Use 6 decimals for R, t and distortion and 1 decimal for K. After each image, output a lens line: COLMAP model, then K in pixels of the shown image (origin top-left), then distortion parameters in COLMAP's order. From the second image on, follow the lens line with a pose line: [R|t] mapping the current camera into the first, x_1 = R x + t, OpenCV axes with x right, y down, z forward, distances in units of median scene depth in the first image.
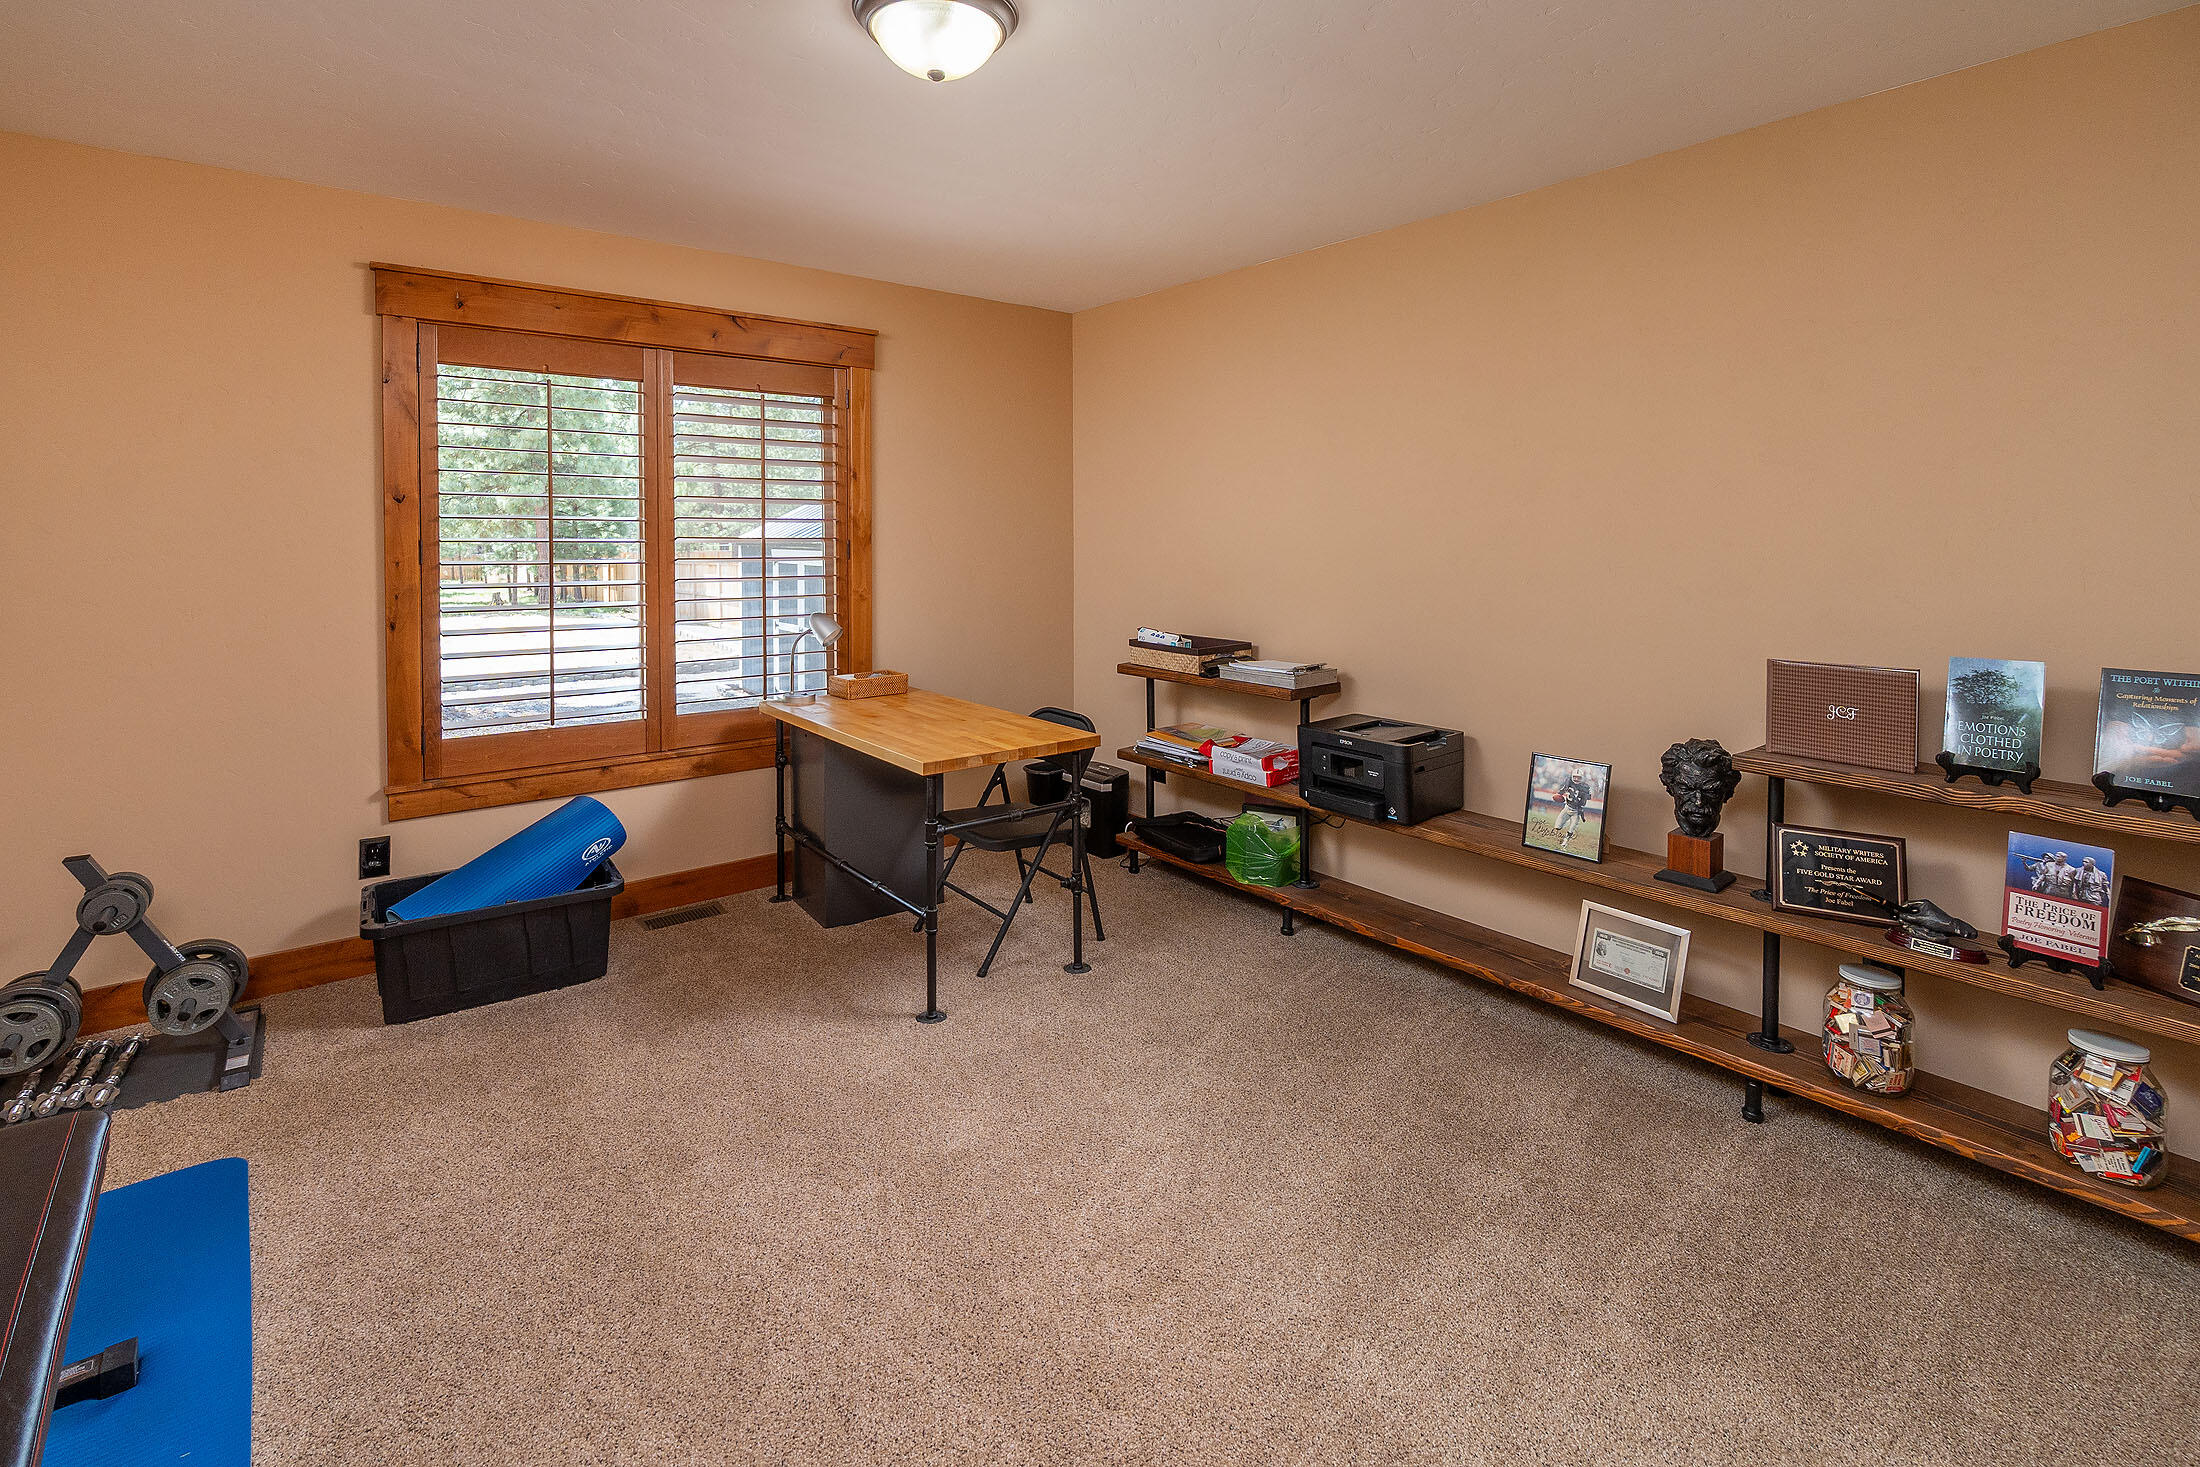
lens RADIAL K [[966.8, 0, 1092.4], [0, 966.8, 715.7], [0, 0, 1]] dist [-0.001472, 0.000075]
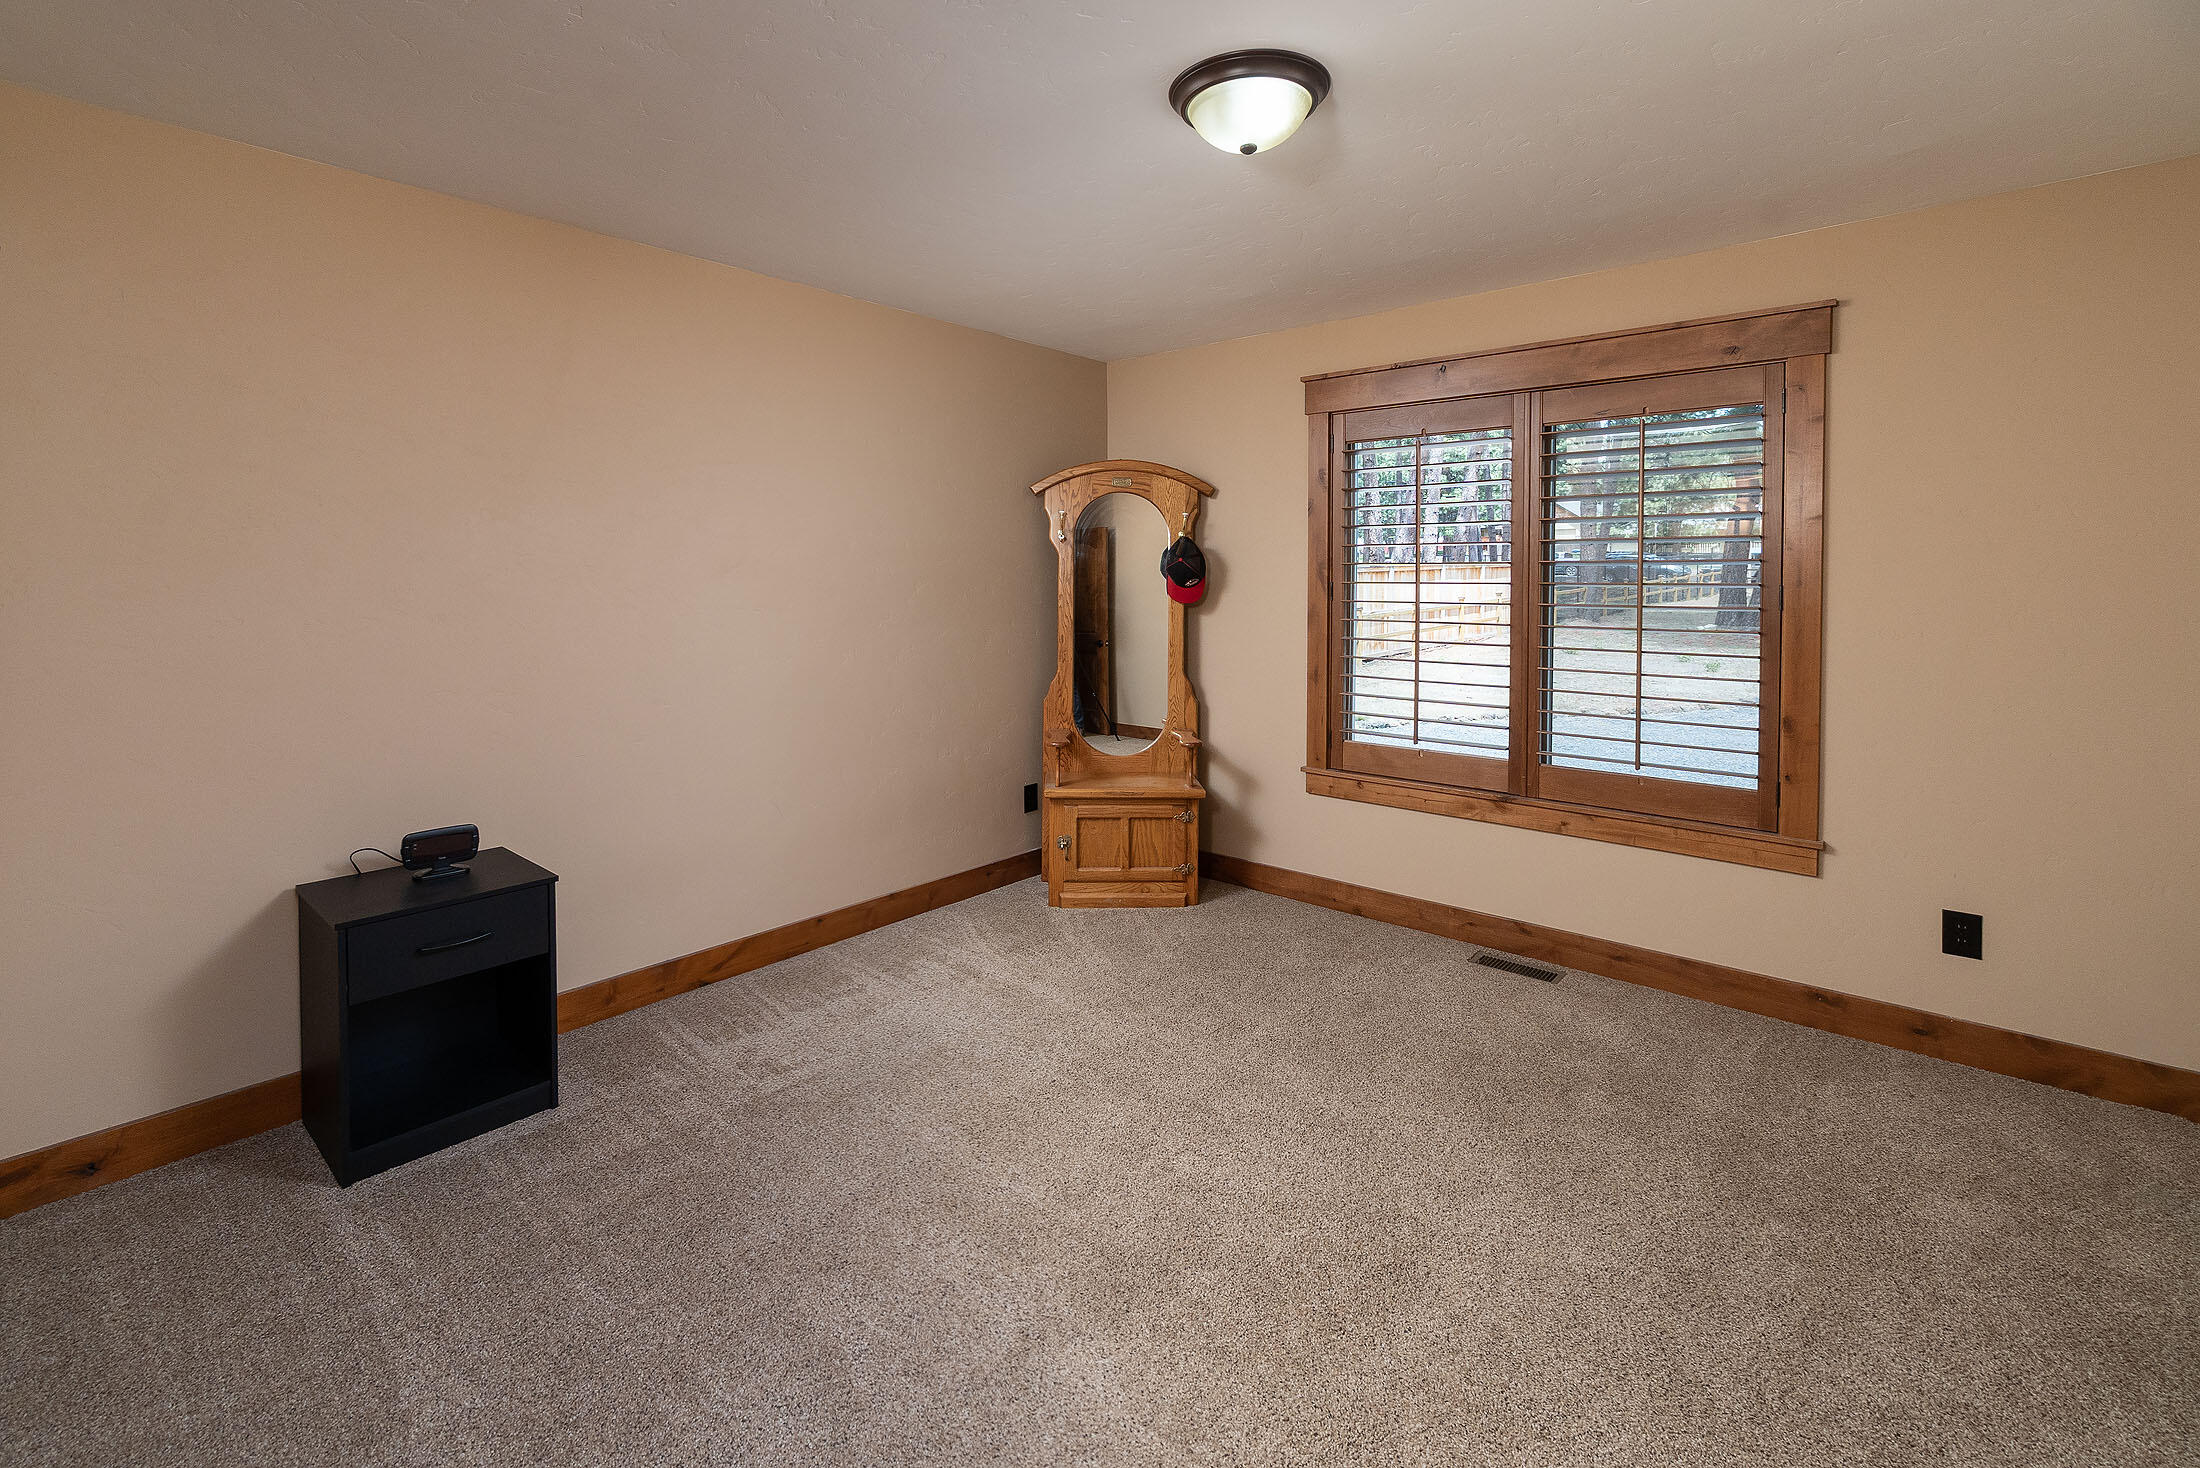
lens RADIAL K [[966.8, 0, 1092.4], [0, 966.8, 716.2], [0, 0, 1]] dist [-0.001472, 0.000075]
pose [[0.204350, 0.137838, -0.969145, 0.417309], [-0.186797, 0.977335, 0.099615, -0.058728], [0.960910, 0.160677, 0.225466, 0.348936]]
